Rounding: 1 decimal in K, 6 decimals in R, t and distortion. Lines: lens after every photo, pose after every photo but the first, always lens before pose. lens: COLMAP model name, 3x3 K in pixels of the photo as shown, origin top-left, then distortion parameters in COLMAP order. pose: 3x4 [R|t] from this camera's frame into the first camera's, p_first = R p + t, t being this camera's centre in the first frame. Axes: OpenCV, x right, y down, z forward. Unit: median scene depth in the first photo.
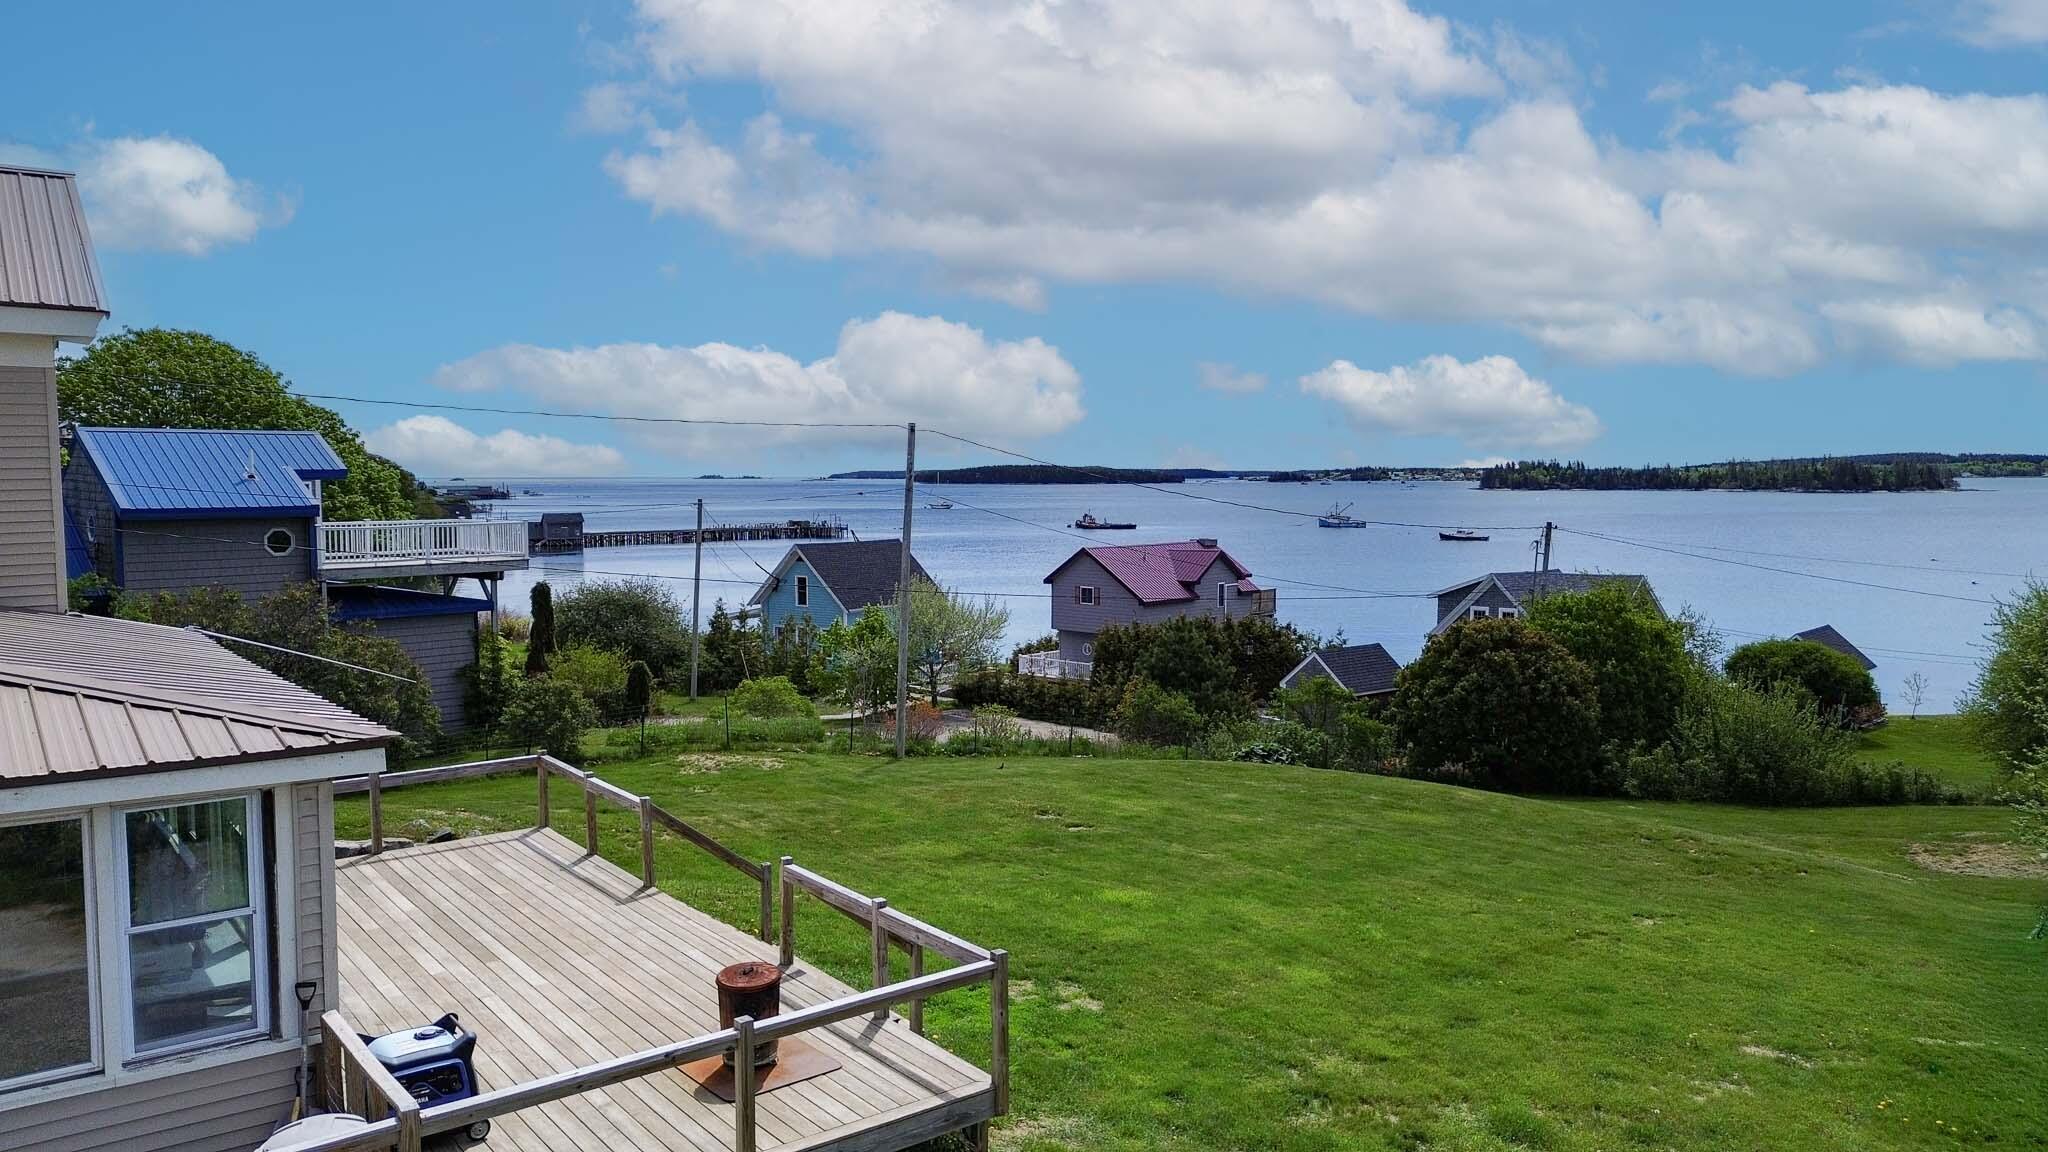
lens RADIAL K [[1448.4, 0, 1024.0], [0, 1448.4, 576.0], [0, 0, 1]] dist [0.069404, -0.067953]
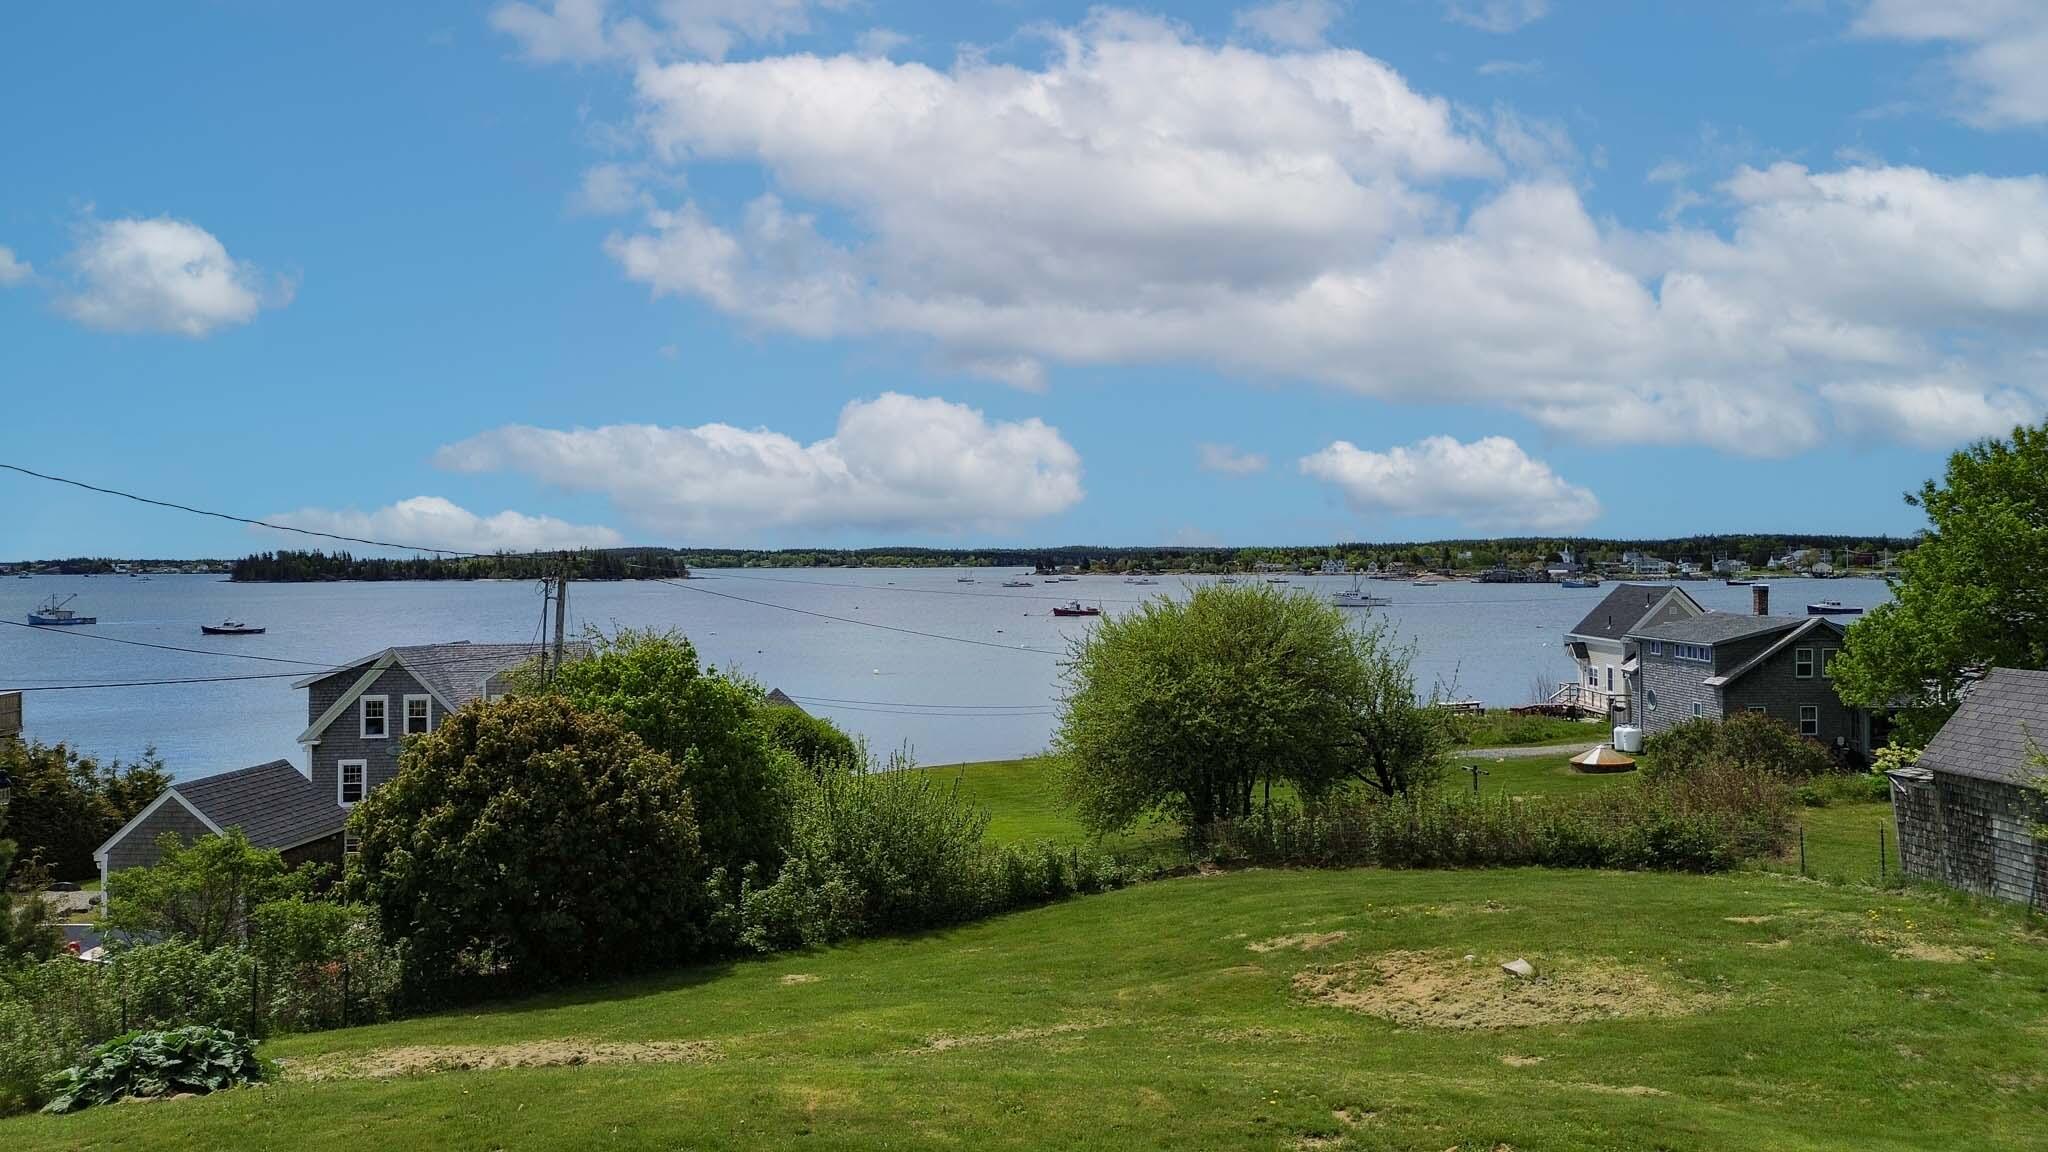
lens RADIAL K [[1448.4, 0, 1024.0], [0, 1448.4, 576.0], [0, 0, 1]] dist [0.069404, -0.067953]
pose [[0.695325, -0.008250, 0.718648, 0.019898], [0.054513, 0.997659, -0.041291, 0.009799], [-0.716625, 0.067887, 0.694147, 0.276428]]
